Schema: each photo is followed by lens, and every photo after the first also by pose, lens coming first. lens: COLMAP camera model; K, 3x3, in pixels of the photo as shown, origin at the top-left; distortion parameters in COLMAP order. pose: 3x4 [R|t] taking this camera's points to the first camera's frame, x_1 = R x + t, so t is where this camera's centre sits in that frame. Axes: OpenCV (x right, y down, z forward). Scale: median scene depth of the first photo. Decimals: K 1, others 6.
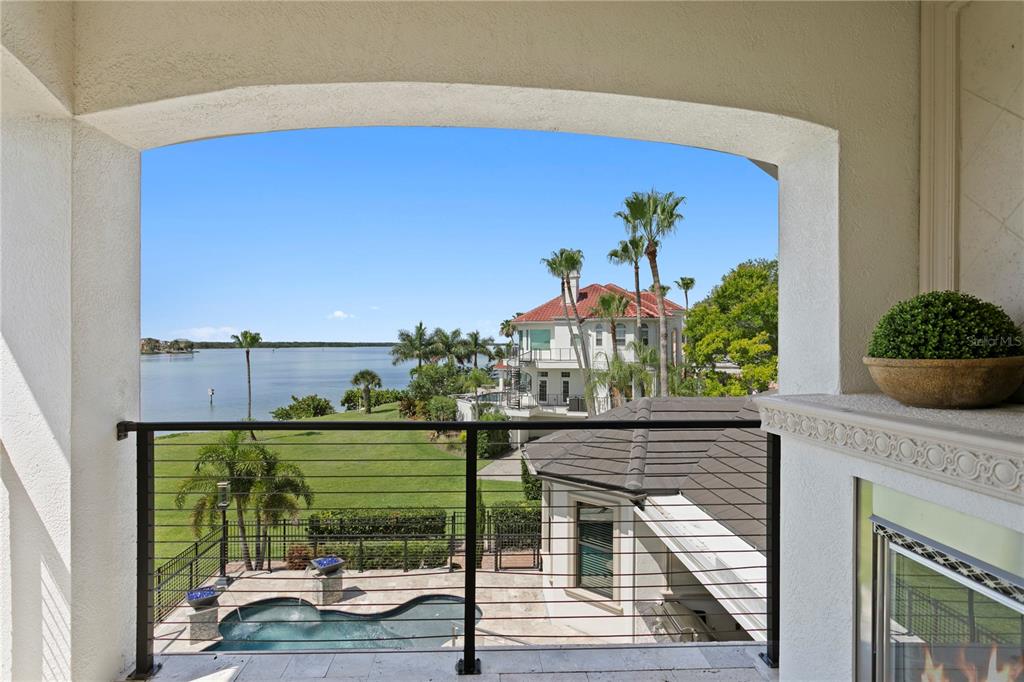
lens RADIAL K [[543.5, 0, 497.5], [0, 543.5, 342.0], [0, 0, 1]] dist [-0.000080, 0.001130]
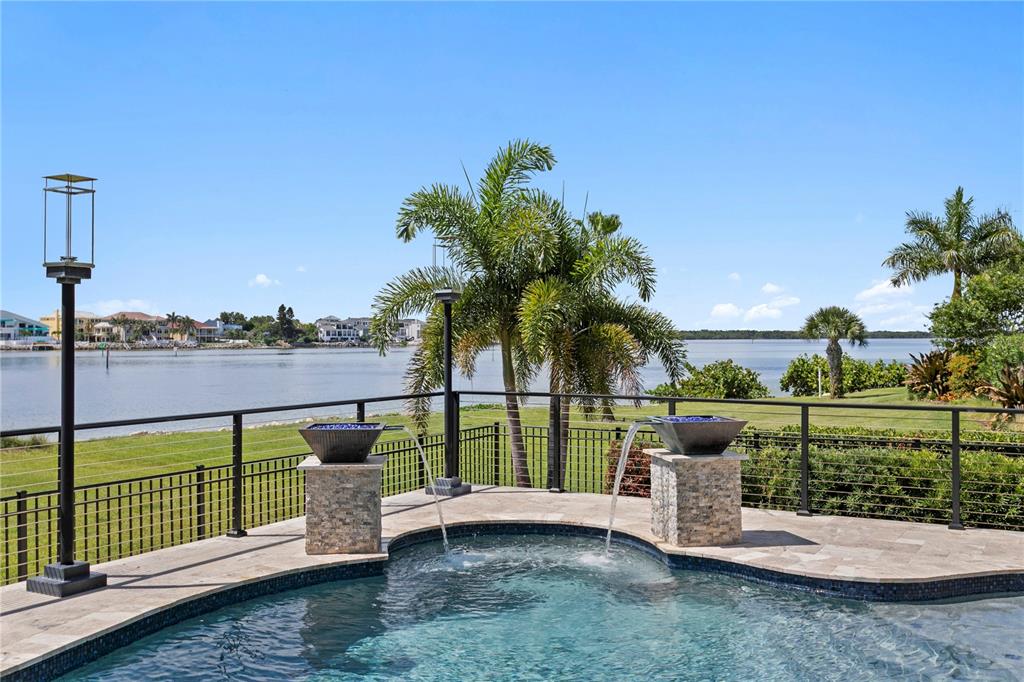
lens RADIAL K [[1008.4, 0, 487.3], [0, 1008.4, 337.5], [0, 0, 1]] dist [-0.000086, 0.012346]
pose [[0.842627, -0.003464, -0.538487, -0.029745], [0.003801, 0.999993, -0.000485, 0.105256], [0.538485, -0.001638, 0.842634, 0.130538]]
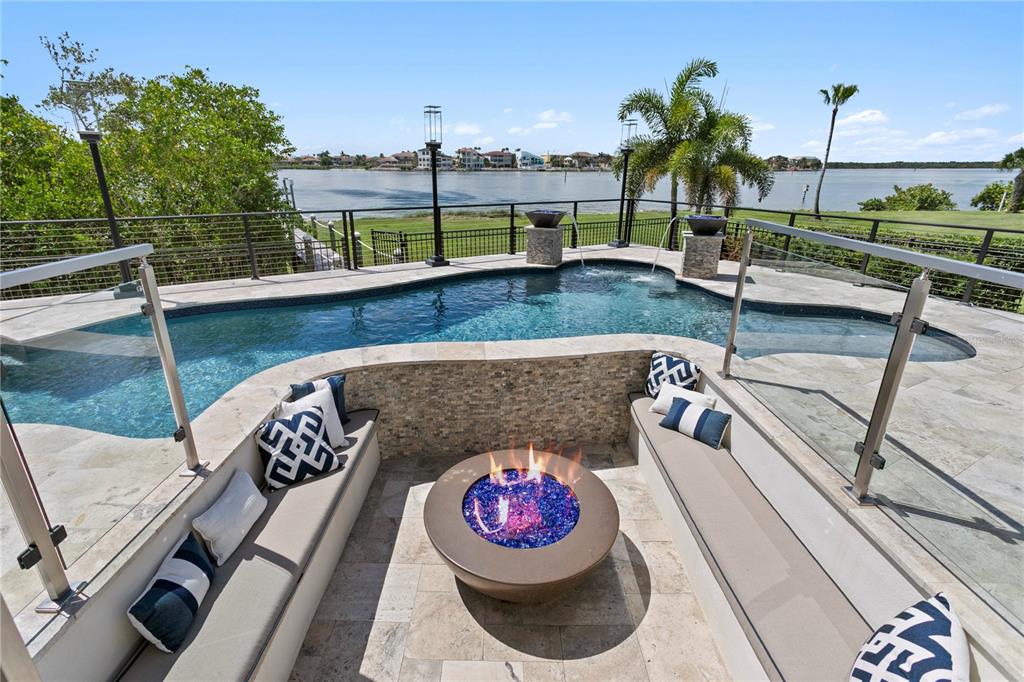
lens RADIAL K [[485.5, 0, 492.7], [0, 485.5, 342.1], [0, 0, 1]] dist [0.005834, 0.001788]
pose [[0.468676, 0.303638, -0.829546, 0.027999], [-0.004556, 0.939888, 0.341453, 0.102281], [0.883358, -0.156251, 0.441886, 0.145804]]
